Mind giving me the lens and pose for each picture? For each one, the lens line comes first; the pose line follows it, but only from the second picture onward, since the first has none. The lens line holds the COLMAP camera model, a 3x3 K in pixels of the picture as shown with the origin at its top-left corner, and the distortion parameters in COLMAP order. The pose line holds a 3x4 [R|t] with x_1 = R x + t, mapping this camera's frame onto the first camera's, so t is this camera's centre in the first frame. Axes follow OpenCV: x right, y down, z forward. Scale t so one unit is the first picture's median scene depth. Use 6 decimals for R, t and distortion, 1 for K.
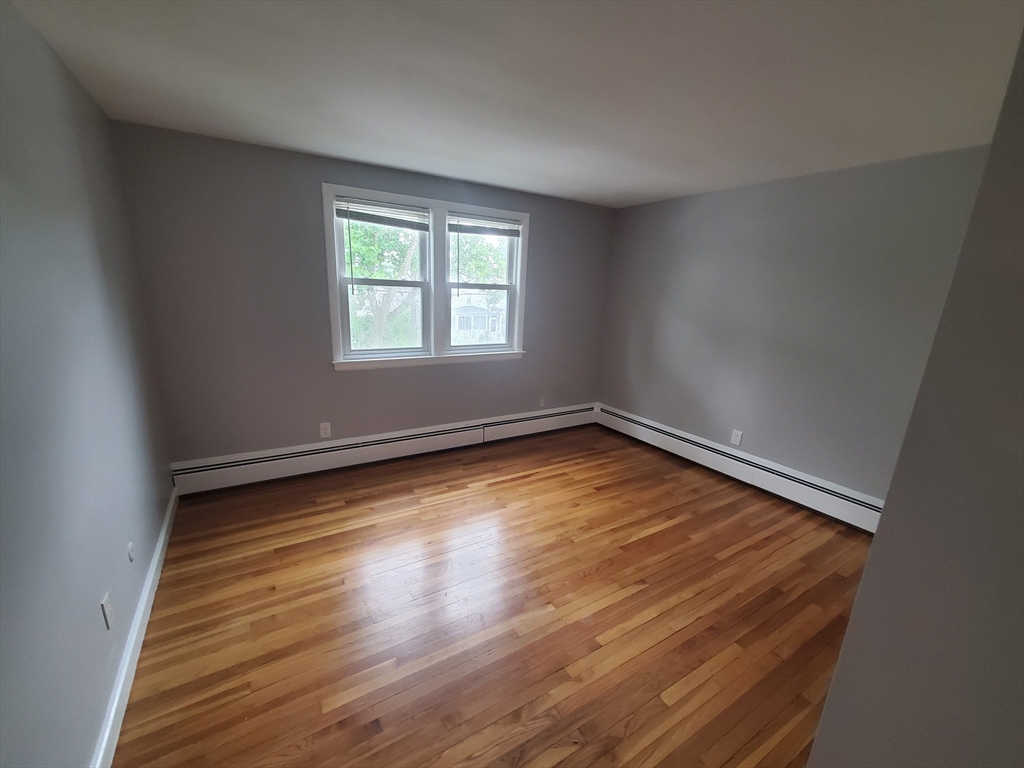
lens RADIAL K [[420.3, 0, 507.7], [0, 420.3, 401.1], [0, 0, 1]] dist [0.003684, -0.000130]
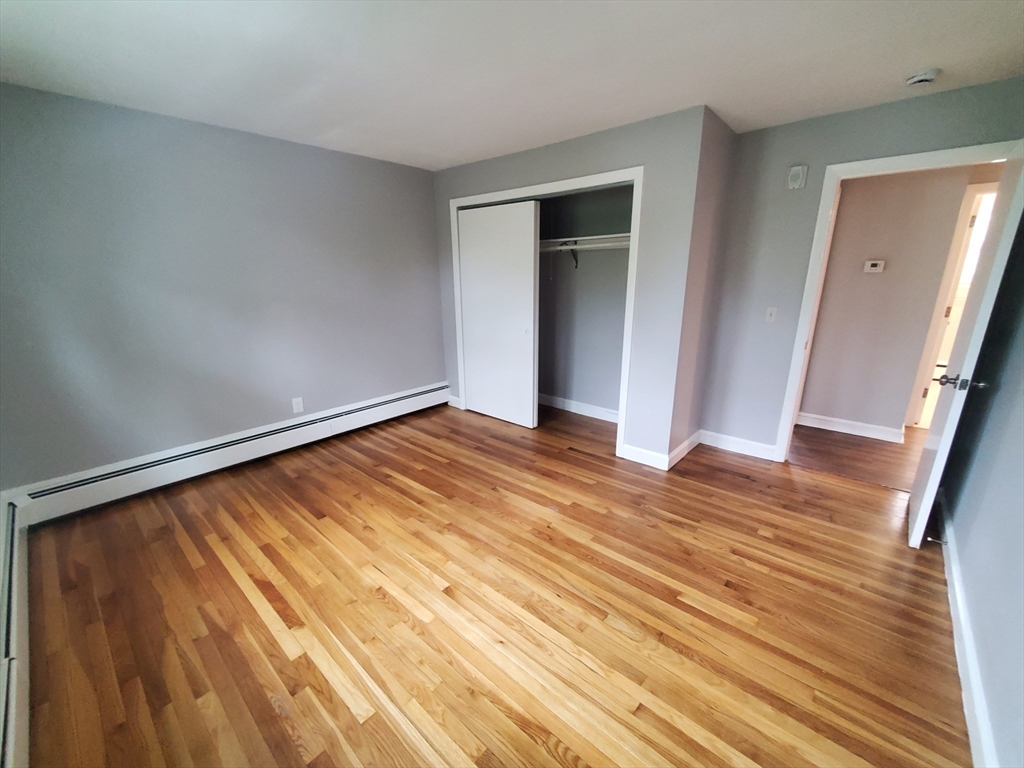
lens RADIAL K [[420.3, 0, 507.7], [0, 420.3, 401.1], [0, 0, 1]] dist [0.003684, -0.000130]
pose [[-0.282296, -0.310881, 0.907558, -0.506872], [0.252084, 0.888752, 0.382849, -0.183264], [-0.925615, 0.336857, -0.172523, 0.748928]]
